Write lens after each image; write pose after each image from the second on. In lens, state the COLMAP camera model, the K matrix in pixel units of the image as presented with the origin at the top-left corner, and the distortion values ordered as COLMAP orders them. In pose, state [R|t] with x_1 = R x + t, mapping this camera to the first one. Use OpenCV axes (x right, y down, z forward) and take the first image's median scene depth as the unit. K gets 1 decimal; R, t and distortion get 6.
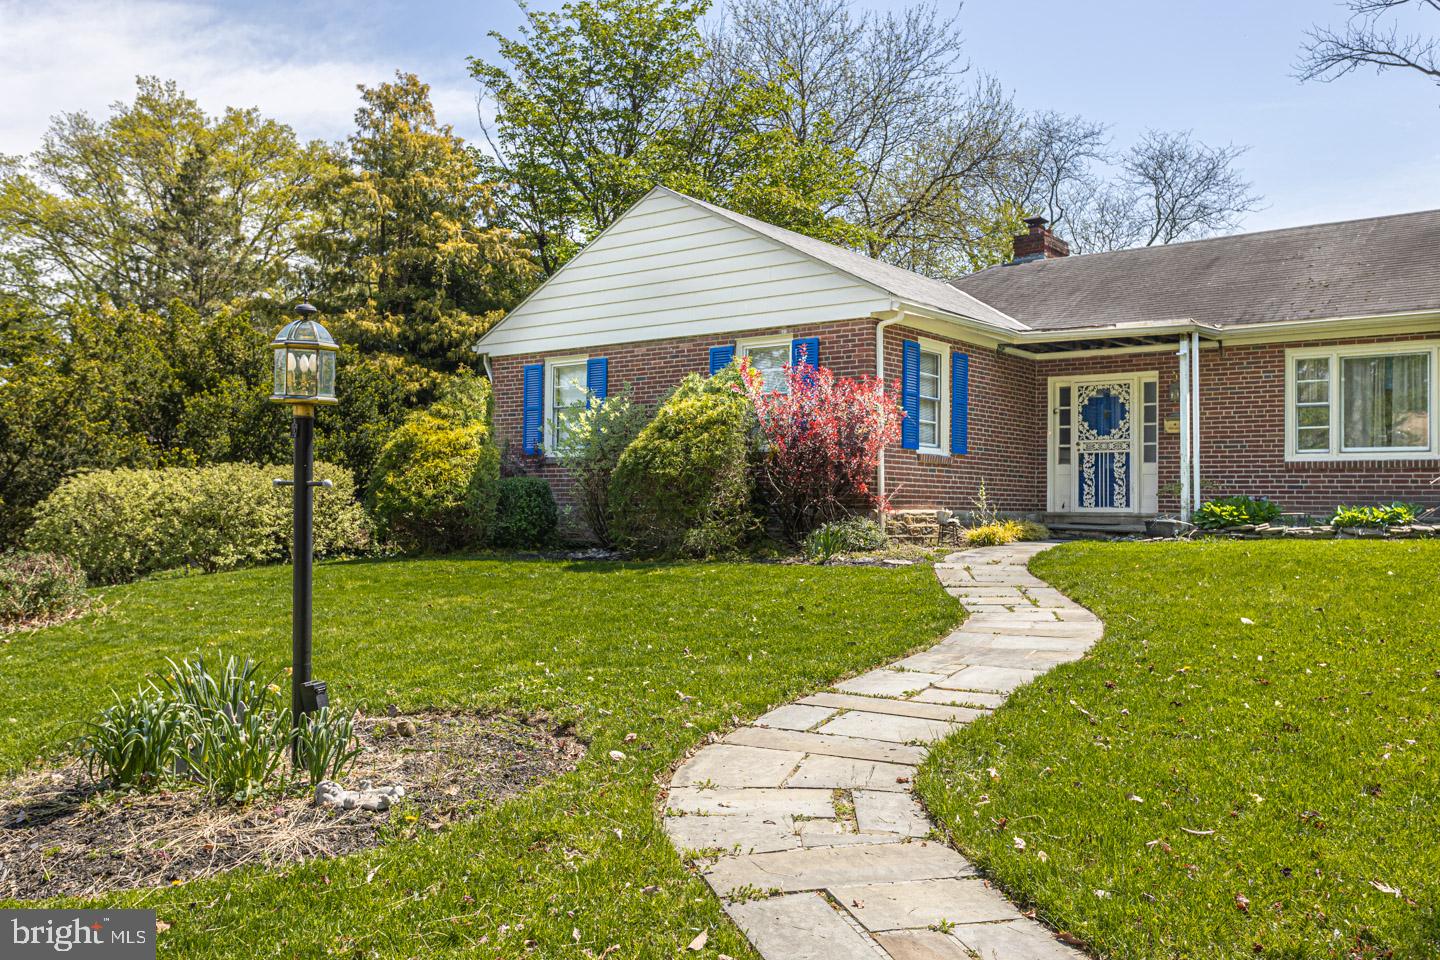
lens RADIAL K [[1195.1, 0, 720.0], [0, 1195.1, 480.0], [0, 0, 1]] dist [0.012042, 0.004288]
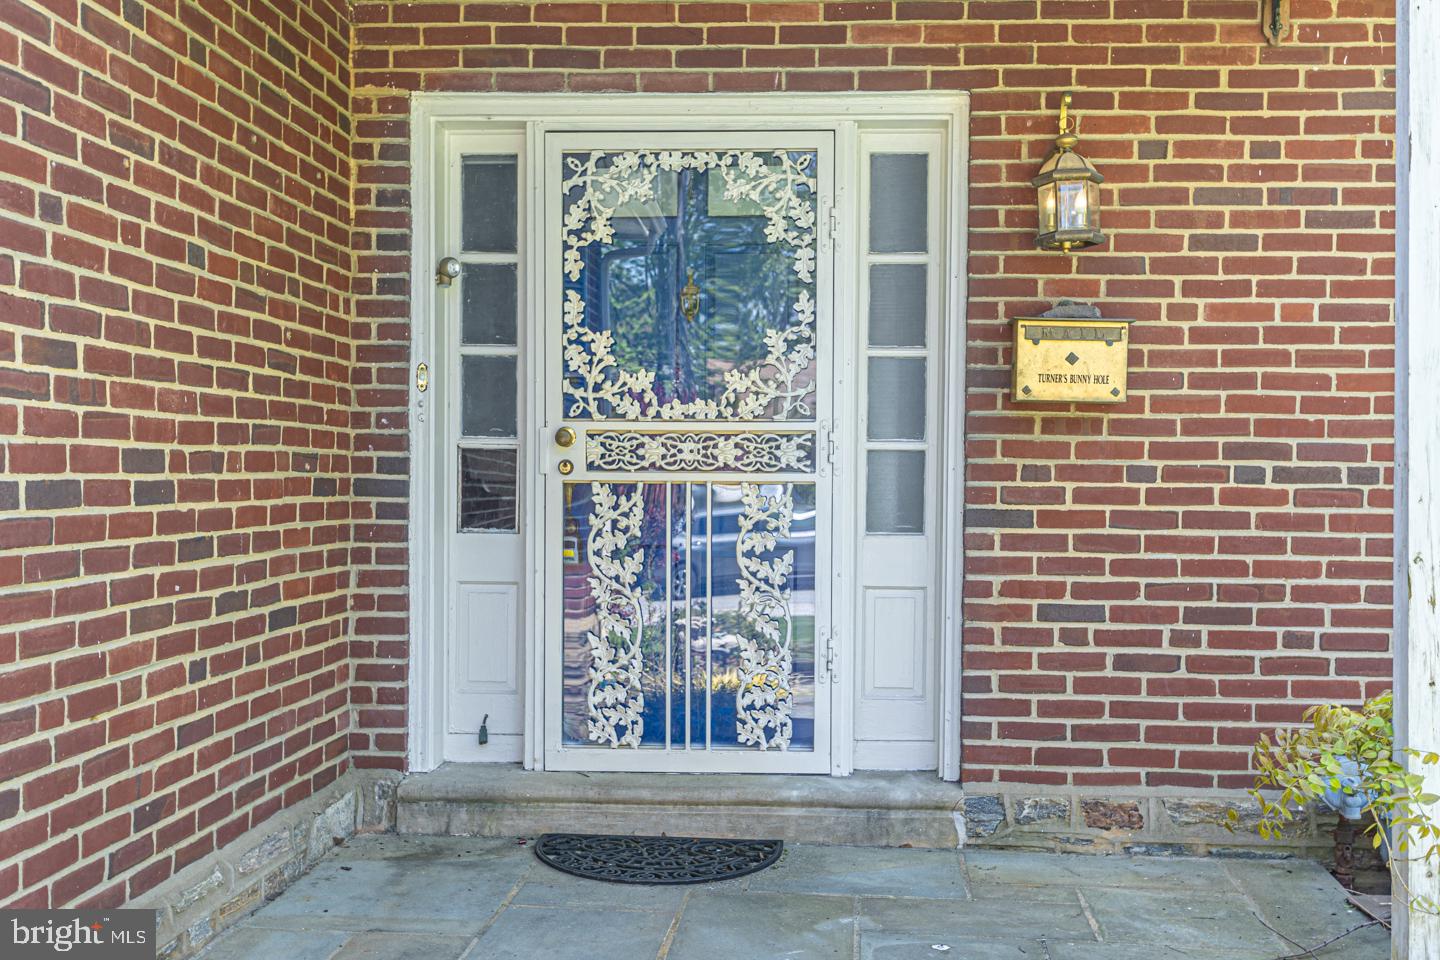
lens RADIAL K [[1340.5, 0, 722.1], [0, 1340.5, 481.3], [0, 0, 1]] dist [0.001541, 0.000388]
pose [[0.816151, -0.016464, 0.577605, 0.194977], [-0.010261, 0.999024, 0.042974, -0.033620], [-0.577748, -0.041000, 0.815185, 0.819897]]
